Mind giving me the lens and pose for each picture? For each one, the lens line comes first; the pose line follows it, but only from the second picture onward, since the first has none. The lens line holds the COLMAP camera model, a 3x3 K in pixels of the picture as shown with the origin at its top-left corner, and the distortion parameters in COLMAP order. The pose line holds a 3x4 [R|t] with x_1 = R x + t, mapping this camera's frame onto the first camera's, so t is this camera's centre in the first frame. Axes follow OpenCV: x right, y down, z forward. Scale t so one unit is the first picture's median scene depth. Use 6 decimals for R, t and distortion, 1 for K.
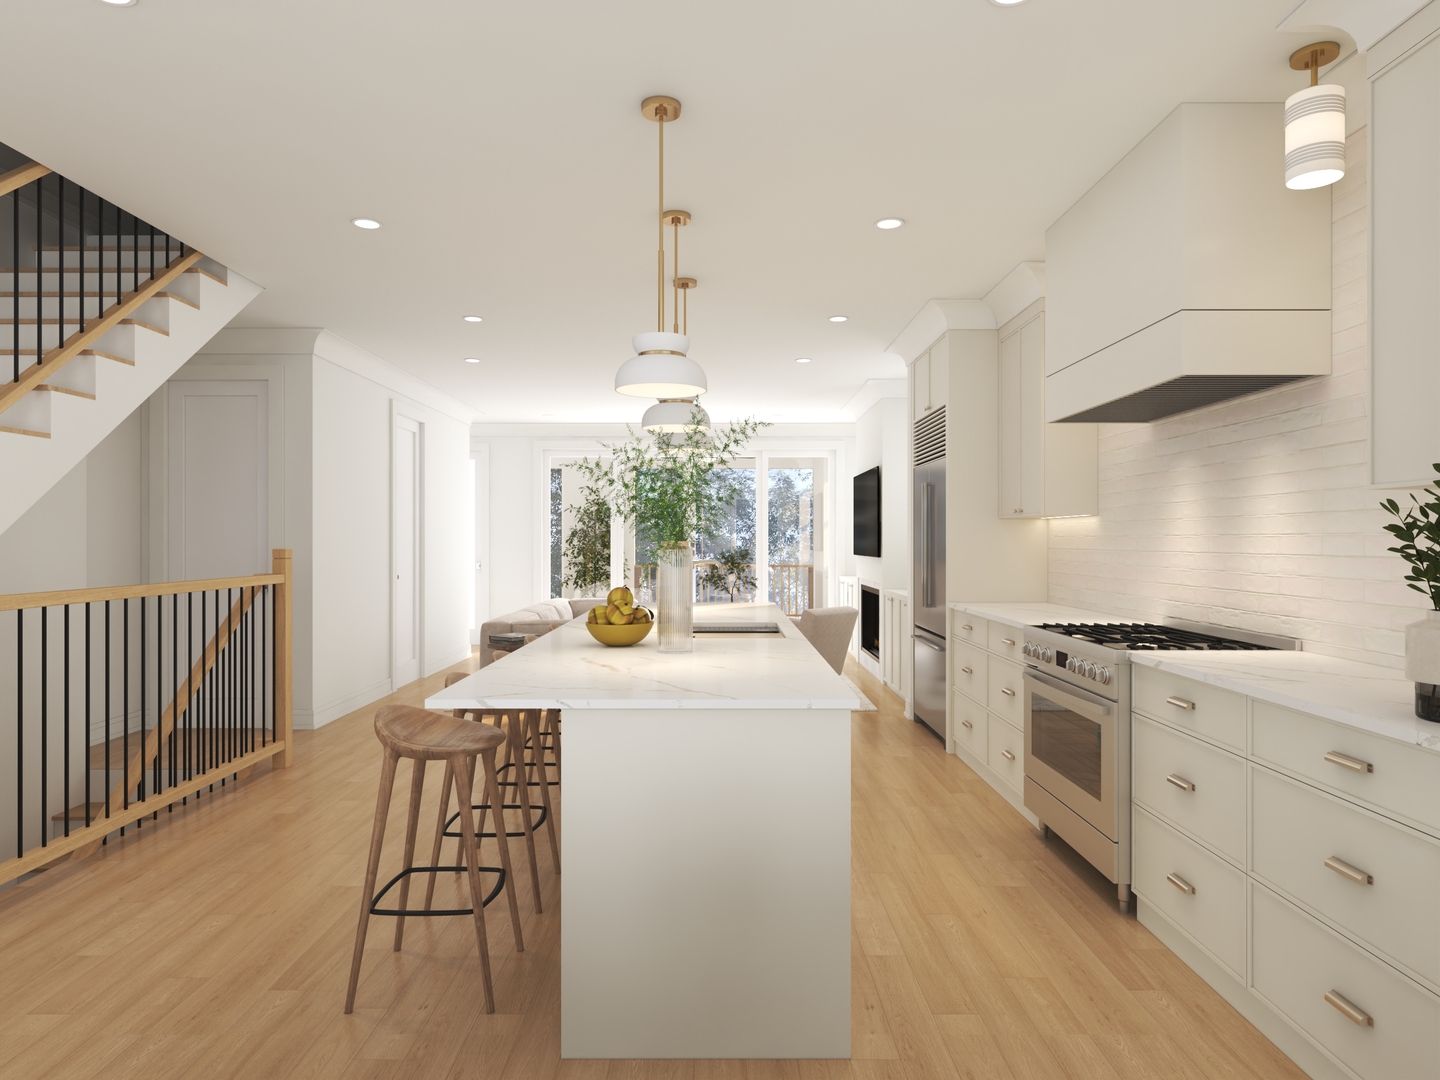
lens RADIAL K [[882.0, 0, 720.0], [0, 882.0, 540.0], [0, 0, 1]] dist [-0.005197, -0.001979]
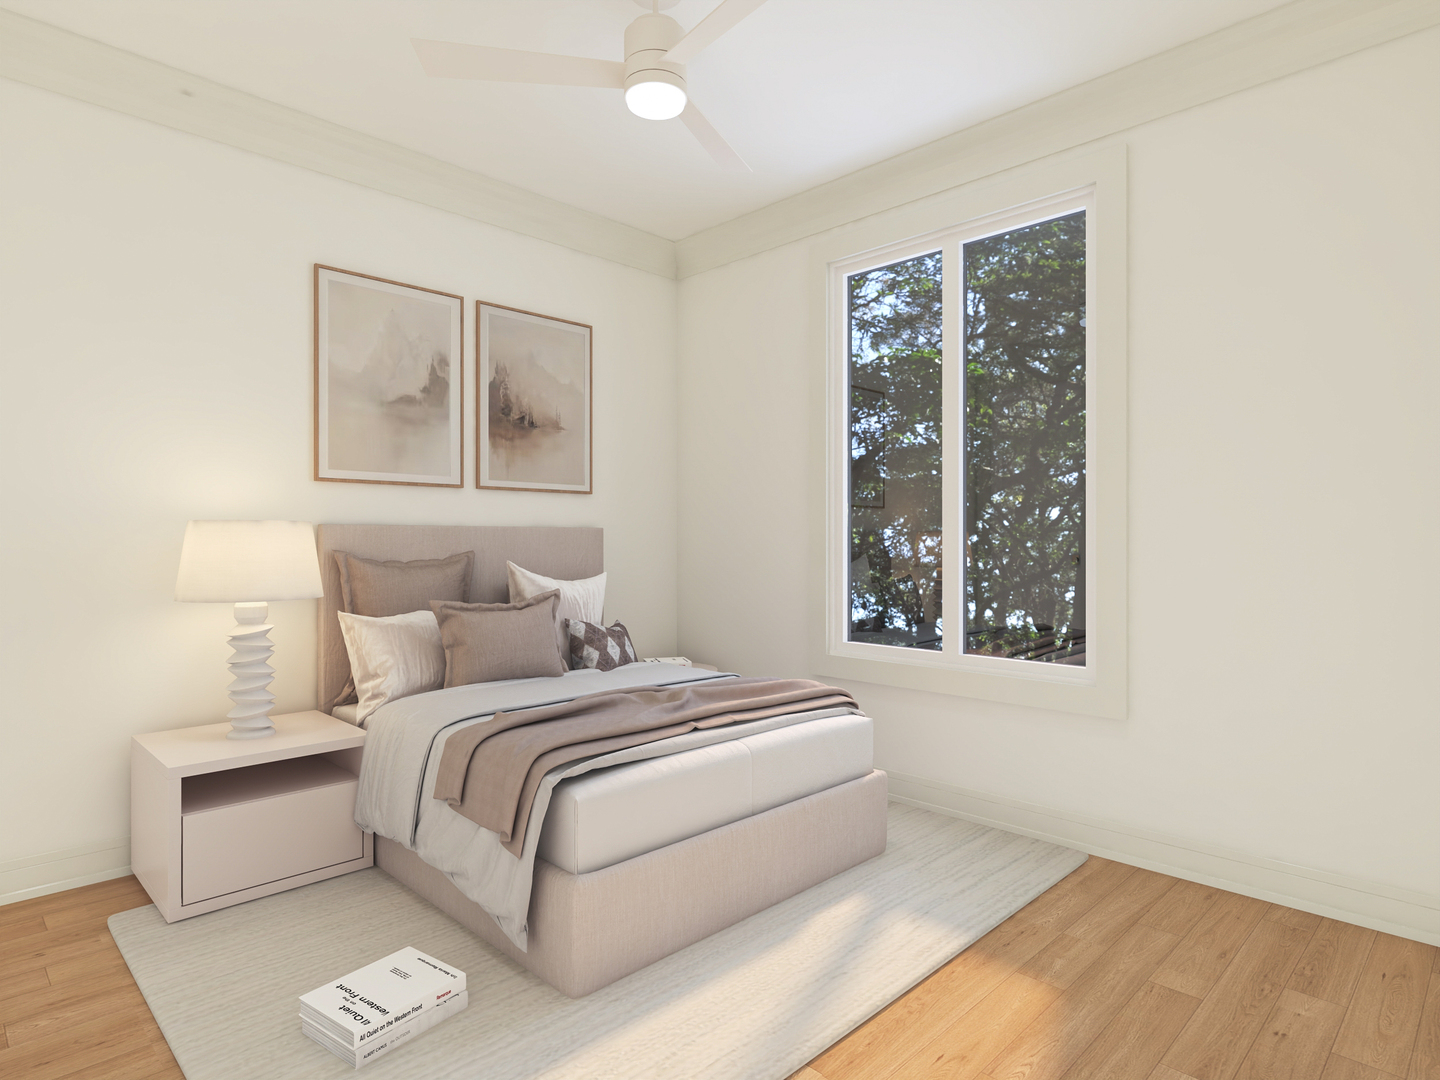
lens RADIAL K [[813.1, 0, 720.0], [0, 813.1, 540.0], [0, 0, 1]] dist [-0.000021, -0.000226]
pose [[-0.705332, 0.001094, 0.708876, -0.000678], [0.003426, 0.999992, 0.001865, 0.048527], [-0.708869, 0.003744, -0.705330, 1.476006]]
